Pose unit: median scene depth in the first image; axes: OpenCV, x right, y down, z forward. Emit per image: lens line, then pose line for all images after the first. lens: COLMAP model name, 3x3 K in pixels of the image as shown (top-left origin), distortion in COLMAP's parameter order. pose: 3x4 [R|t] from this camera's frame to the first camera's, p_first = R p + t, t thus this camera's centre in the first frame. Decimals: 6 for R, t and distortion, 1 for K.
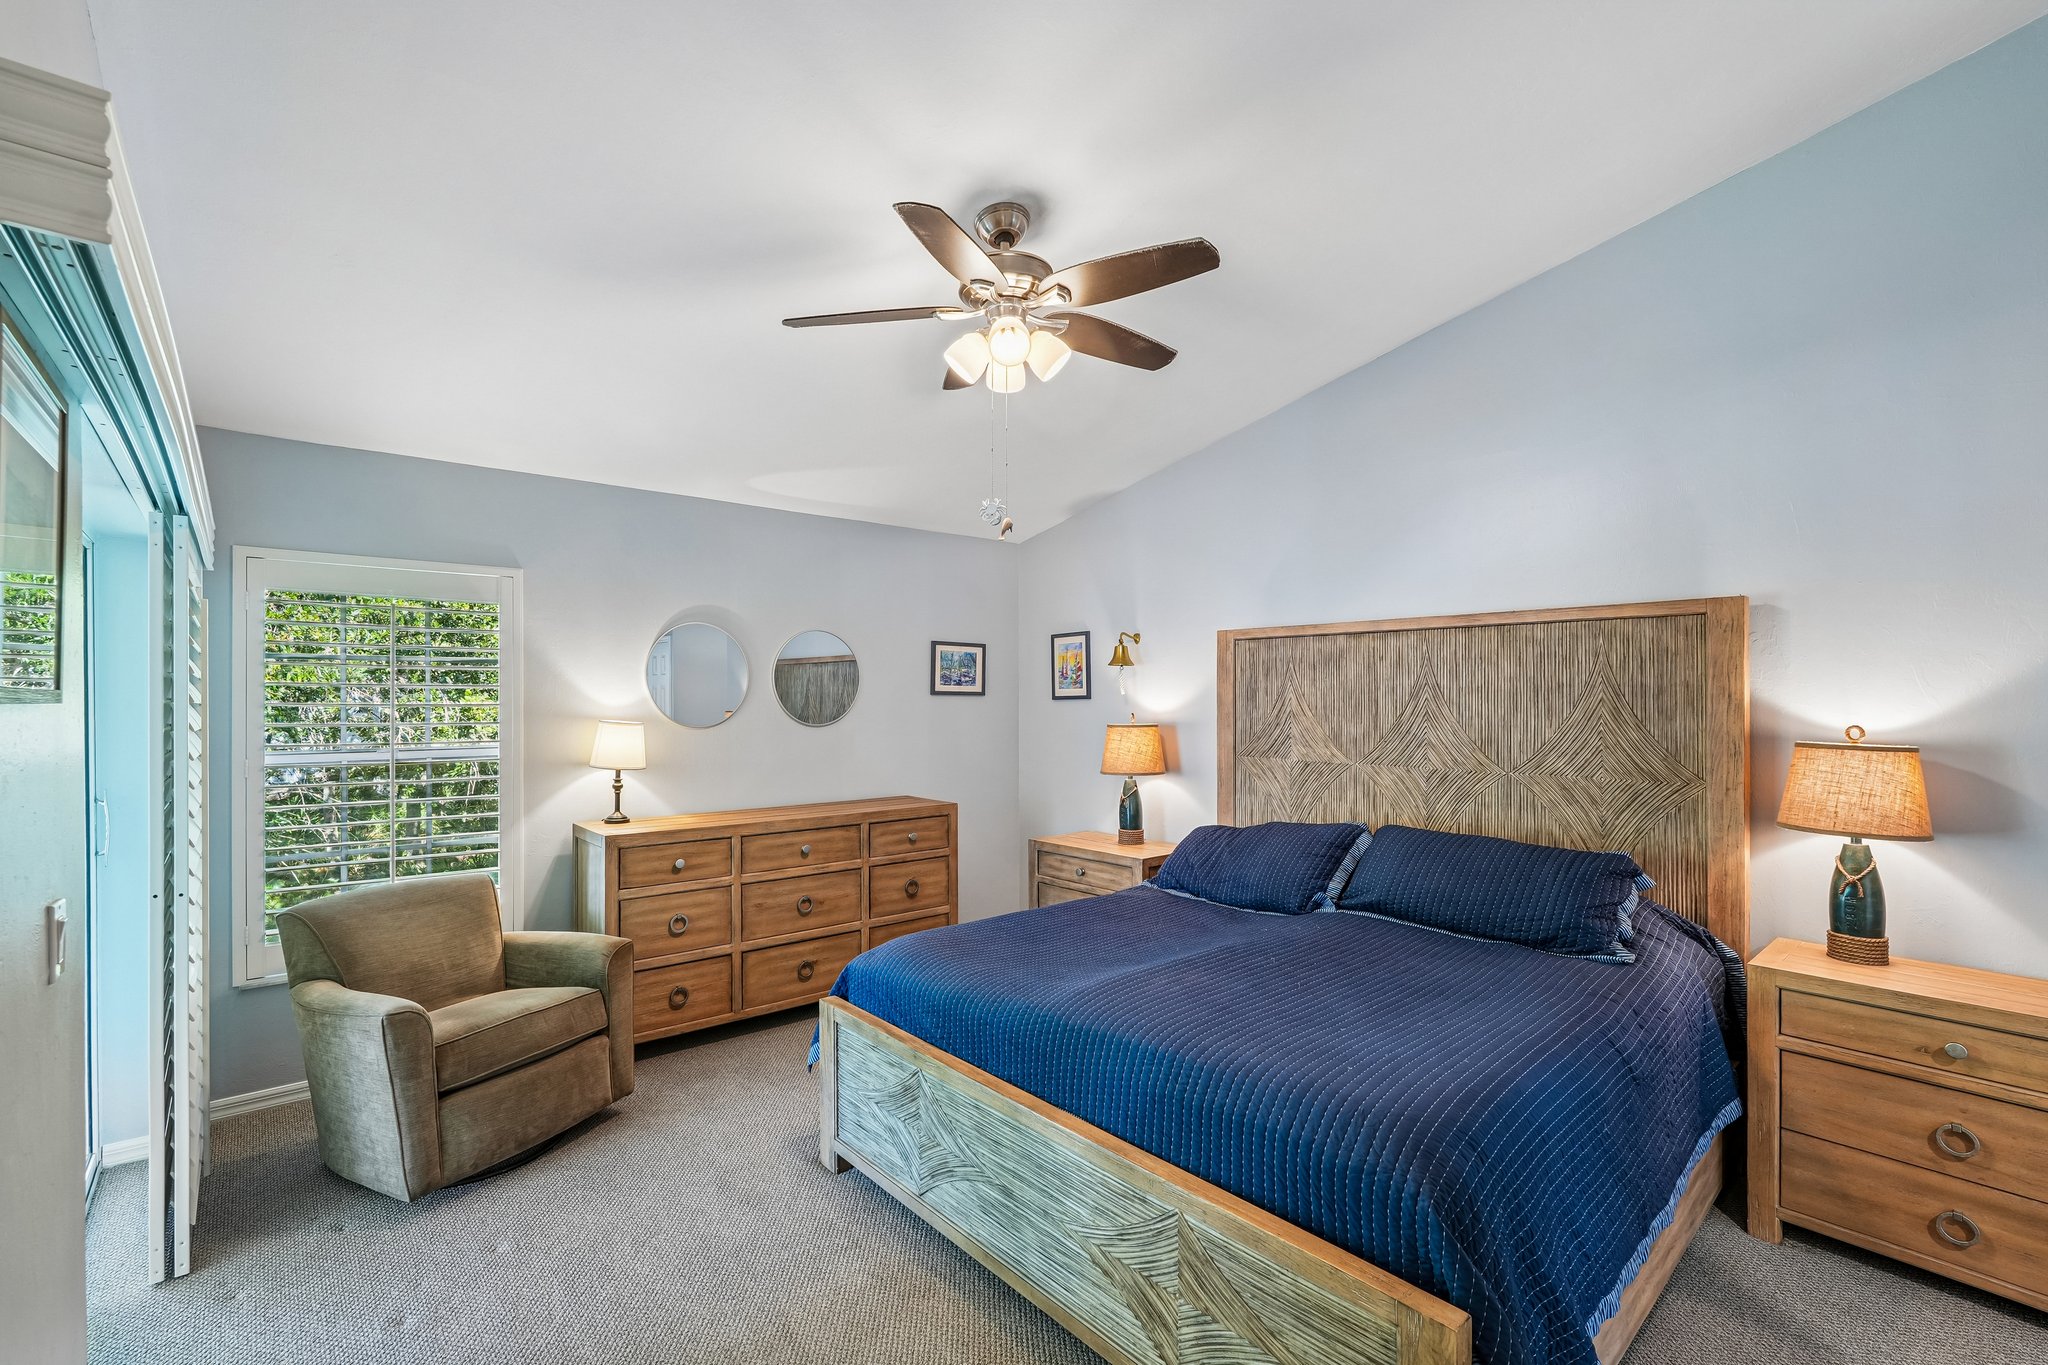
lens RADIAL K [[906.4, 0, 1025.6], [0, 906.4, 691.2], [0, 0, 1]] dist [-0.001533, 0.000071]
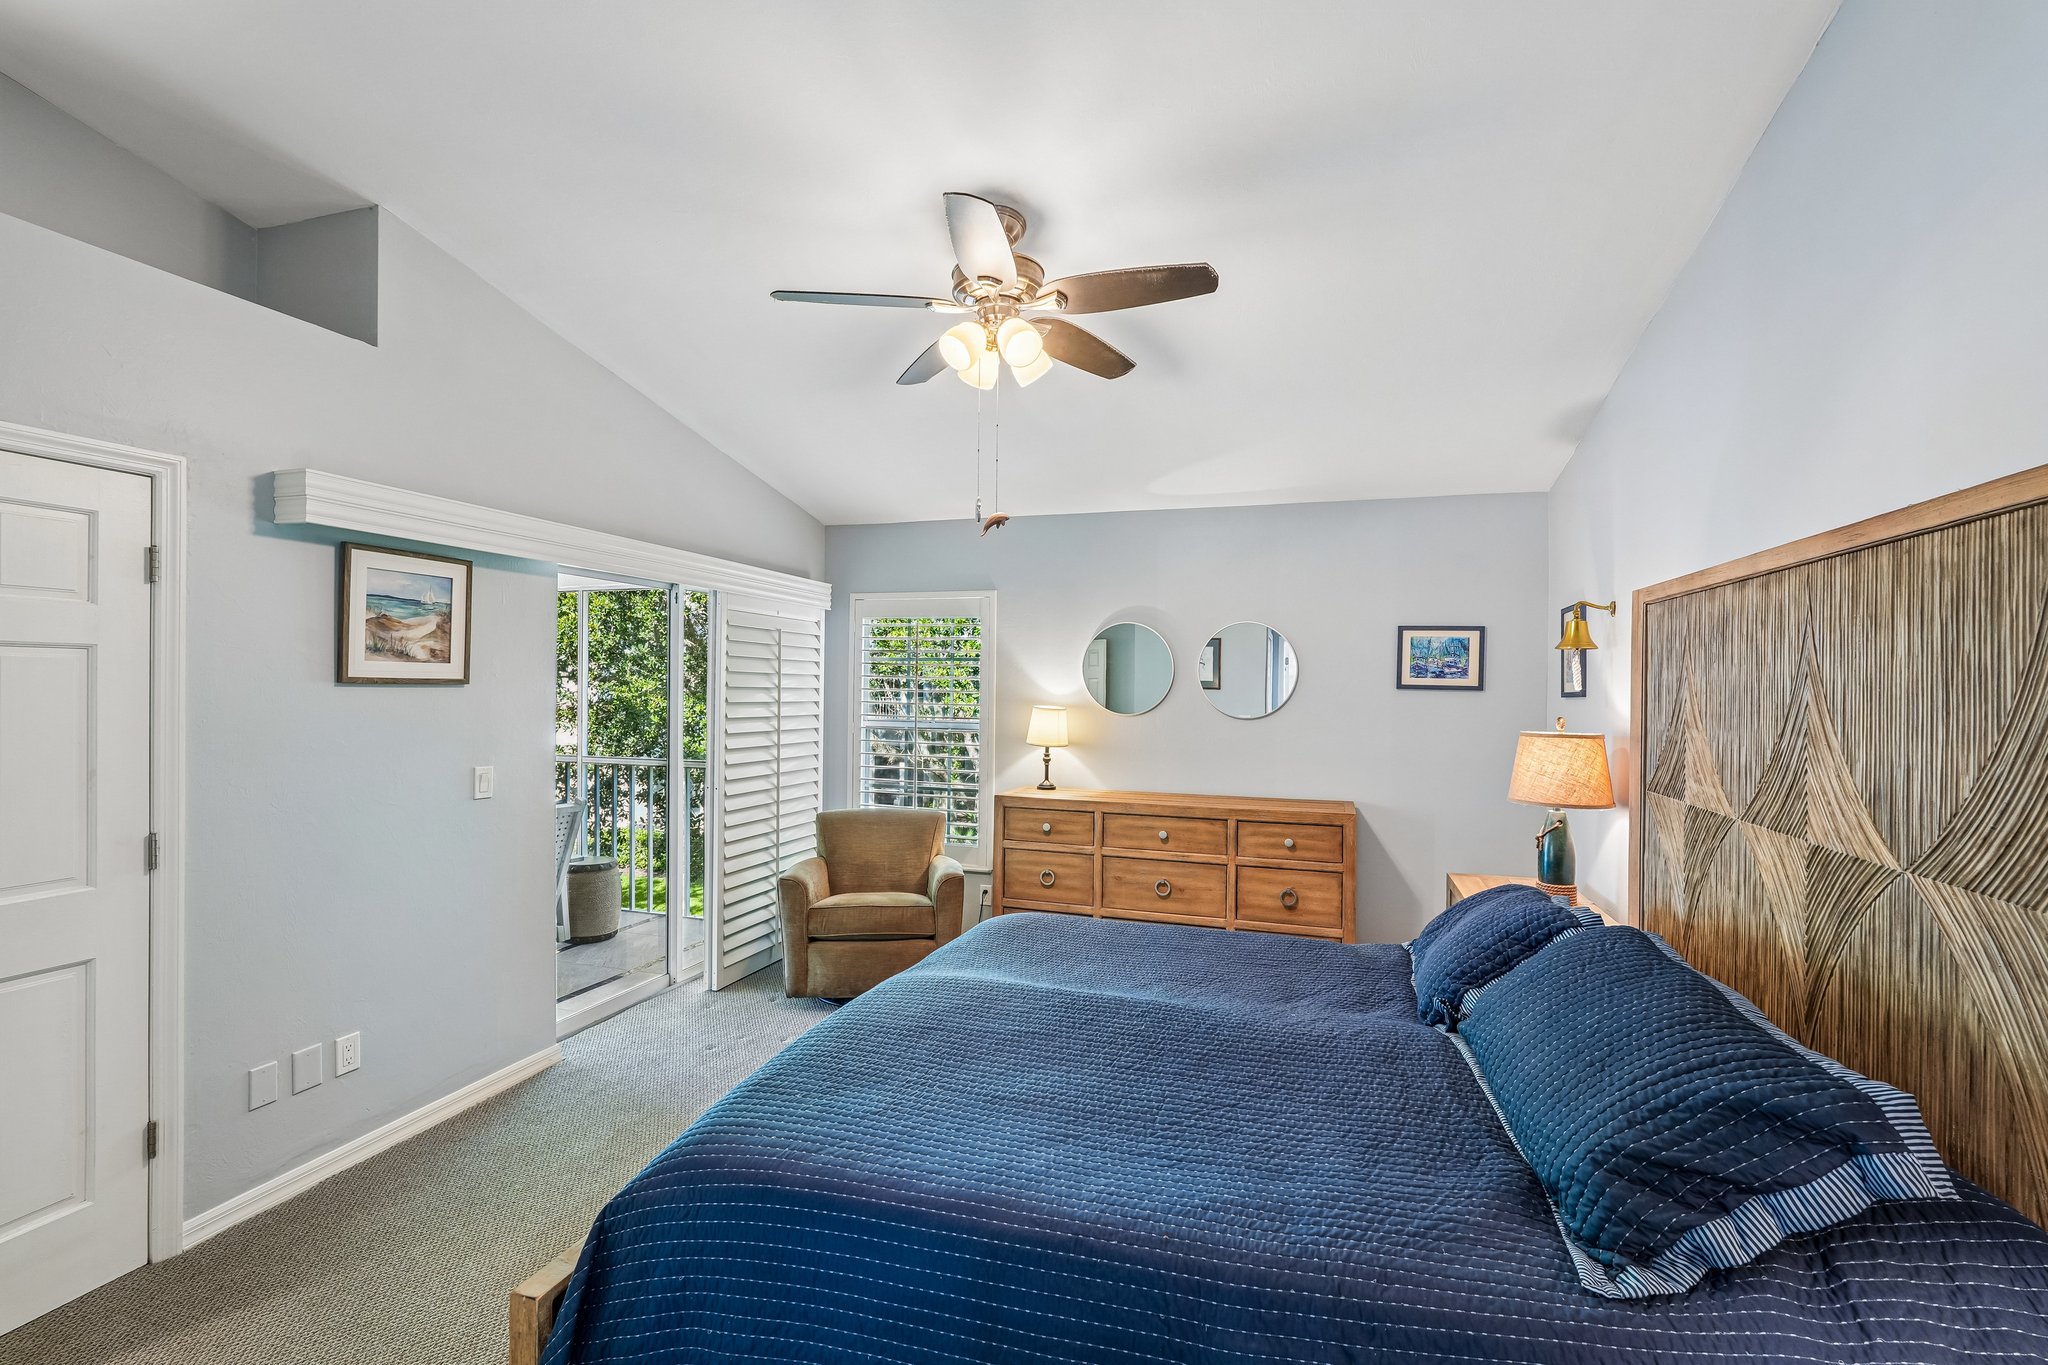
lens RADIAL K [[895.1, 0, 1015.8], [0, 895.1, 675.6], [0, 0, 1]] dist [-0.017190, 0.019460]
pose [[0.517801, -0.003669, -0.855493, 0.540986], [-0.005715, 0.999954, -0.007747, 0.000072], [0.855482, 0.008901, 0.517756, 0.315030]]
